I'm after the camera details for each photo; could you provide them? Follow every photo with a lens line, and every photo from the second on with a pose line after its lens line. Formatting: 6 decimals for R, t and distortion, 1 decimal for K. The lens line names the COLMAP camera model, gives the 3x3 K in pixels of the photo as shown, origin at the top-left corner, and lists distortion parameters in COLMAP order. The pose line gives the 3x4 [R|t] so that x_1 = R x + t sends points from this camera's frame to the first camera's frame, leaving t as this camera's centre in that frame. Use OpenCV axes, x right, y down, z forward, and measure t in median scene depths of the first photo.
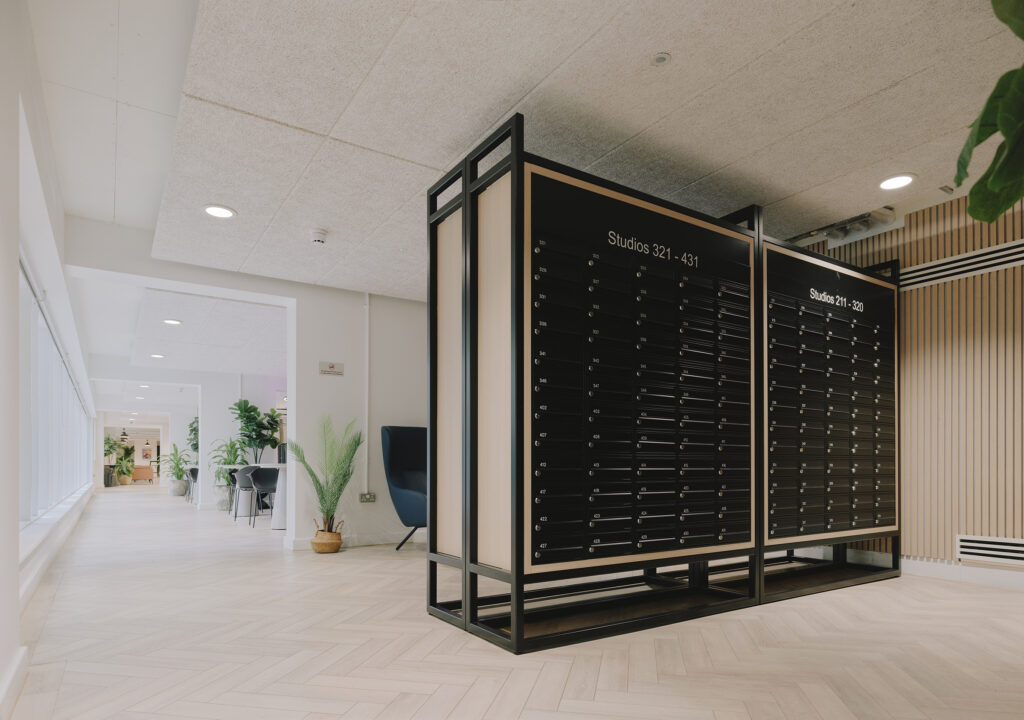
lens RADIAL K [[591.2, 0, 512.0], [0, 591.2, 360.0], [0, 0, 1]] dist [0.003129, -0.000838]
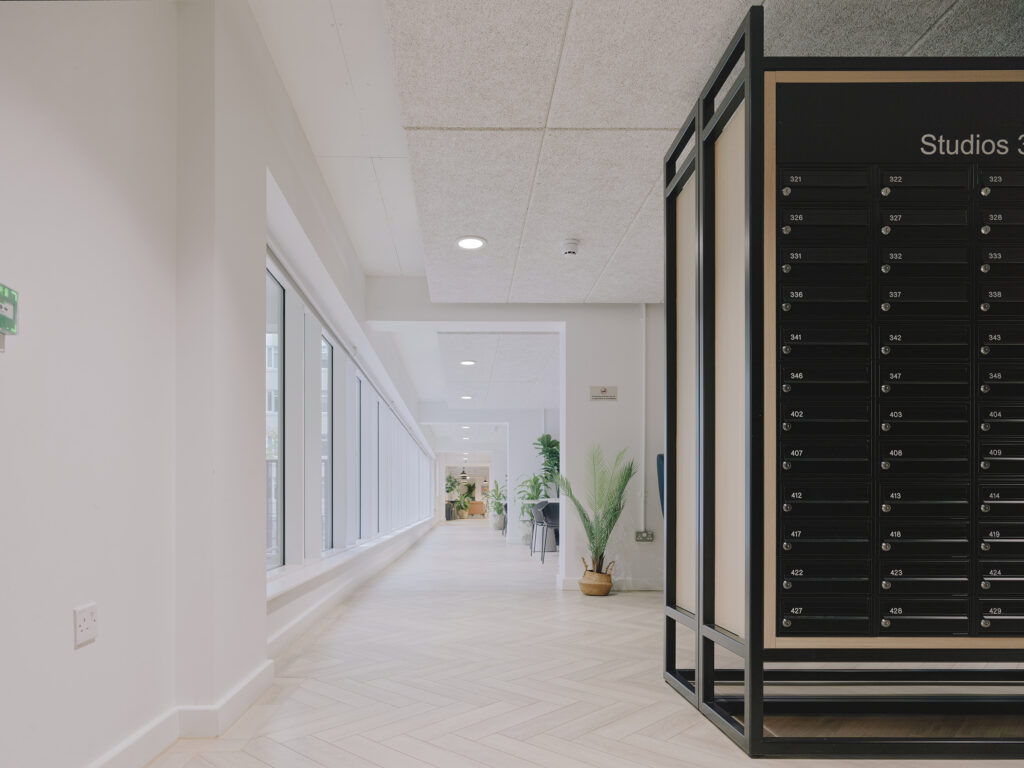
lens RADIAL K [[640.5, 0, 510.3], [0, 640.5, 425.0], [0, 0, 1]] dist [0.003656, 0.002677]
pose [[0.842955, -0.065780, -0.533947, 0.112514], [0.096094, 0.994946, 0.029132, 0.025752], [0.529332, -0.075866, 0.845016, 0.121106]]
